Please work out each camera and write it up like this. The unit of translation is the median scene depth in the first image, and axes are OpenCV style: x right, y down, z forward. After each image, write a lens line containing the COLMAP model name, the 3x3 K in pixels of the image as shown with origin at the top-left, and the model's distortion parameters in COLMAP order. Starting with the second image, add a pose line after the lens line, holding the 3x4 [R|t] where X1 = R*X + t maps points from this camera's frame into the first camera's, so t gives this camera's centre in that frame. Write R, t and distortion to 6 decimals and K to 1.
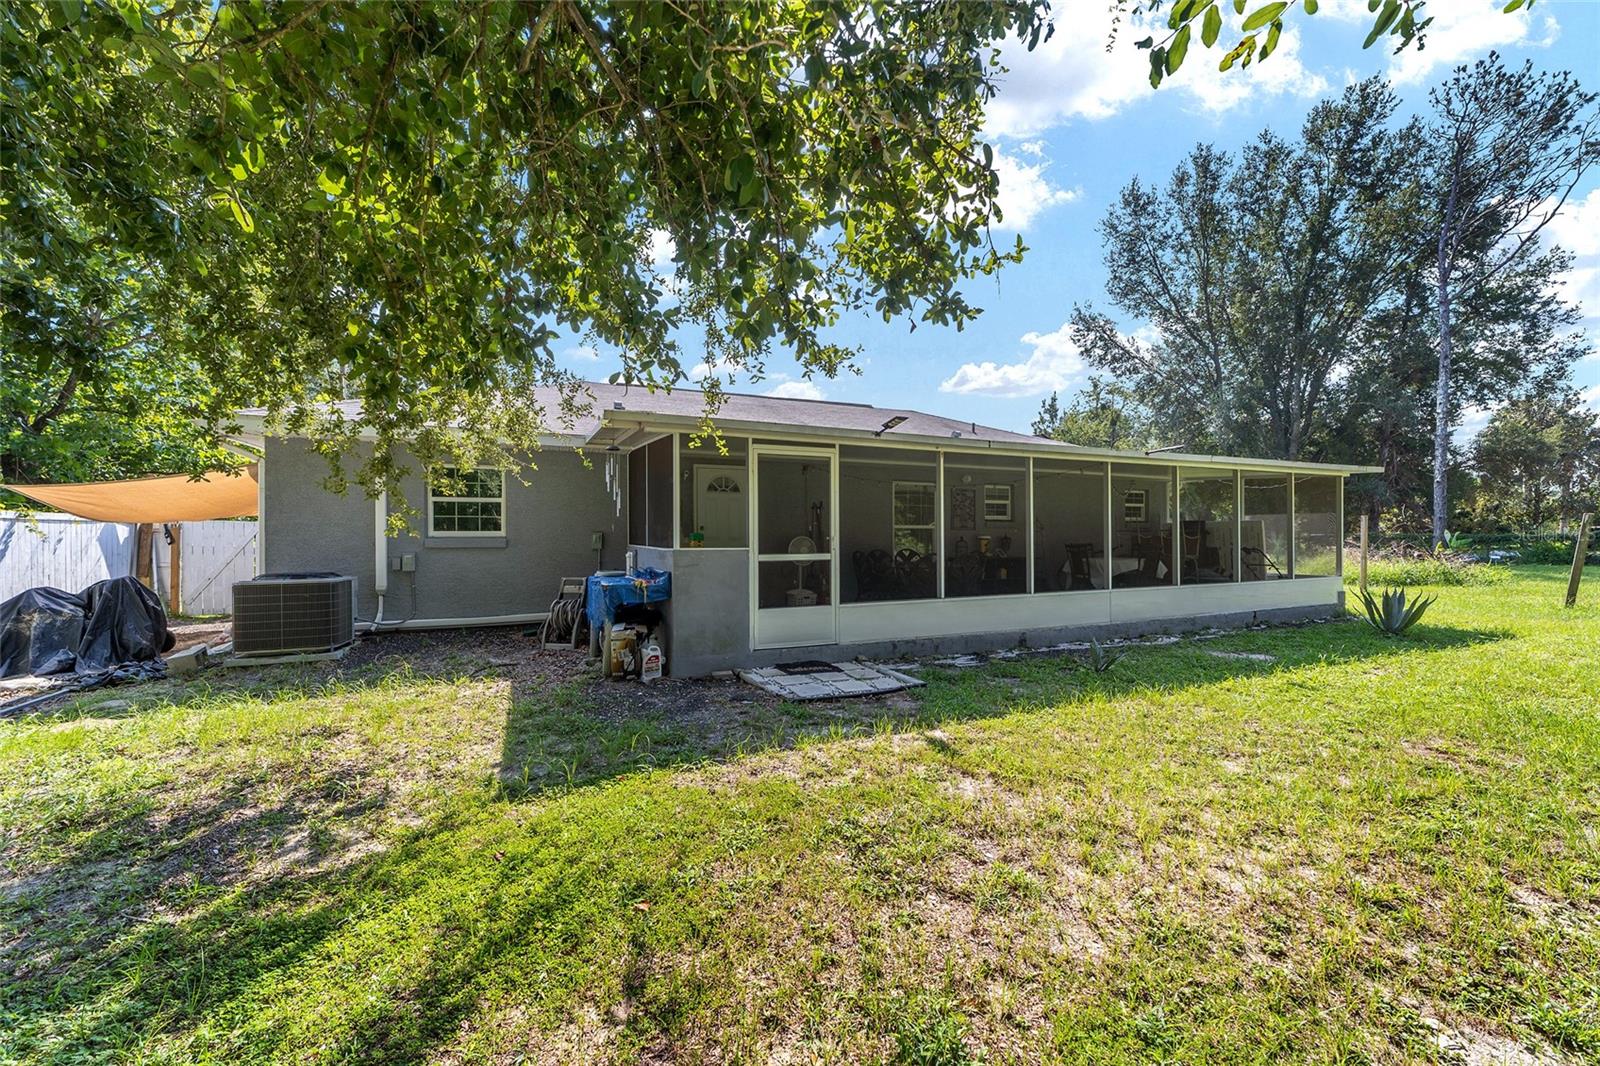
lens RADIAL K [[648.0, 0, 800.3], [0, 648.0, 530.8], [0, 0, 1]] dist [-0.002814, -0.000027]
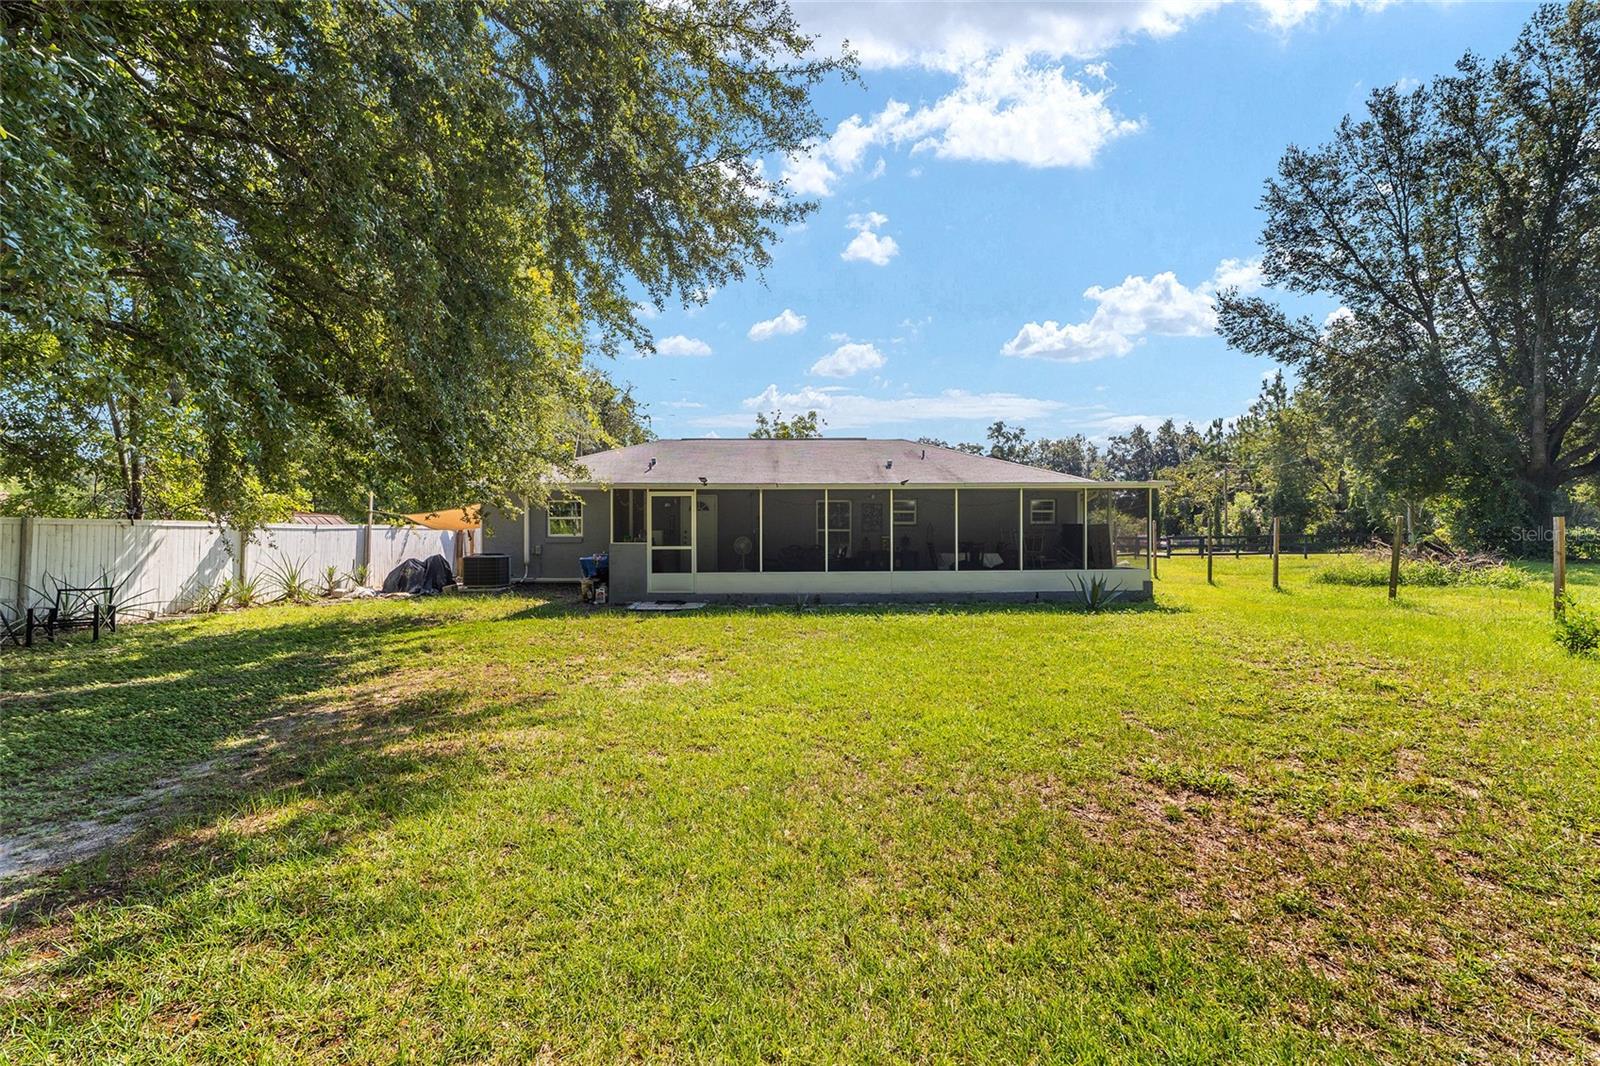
lens RADIAL K [[647.3, 0, 803.8], [0, 647.3, 533.2], [0, 0, 1]] dist [0.002380, 0.000268]
pose [[0.918737, -0.002320, -0.394864, 0.793671], [0.006567, 0.999934, 0.009405, -0.013600], [0.394816, -0.011234, 0.918691, -0.451847]]
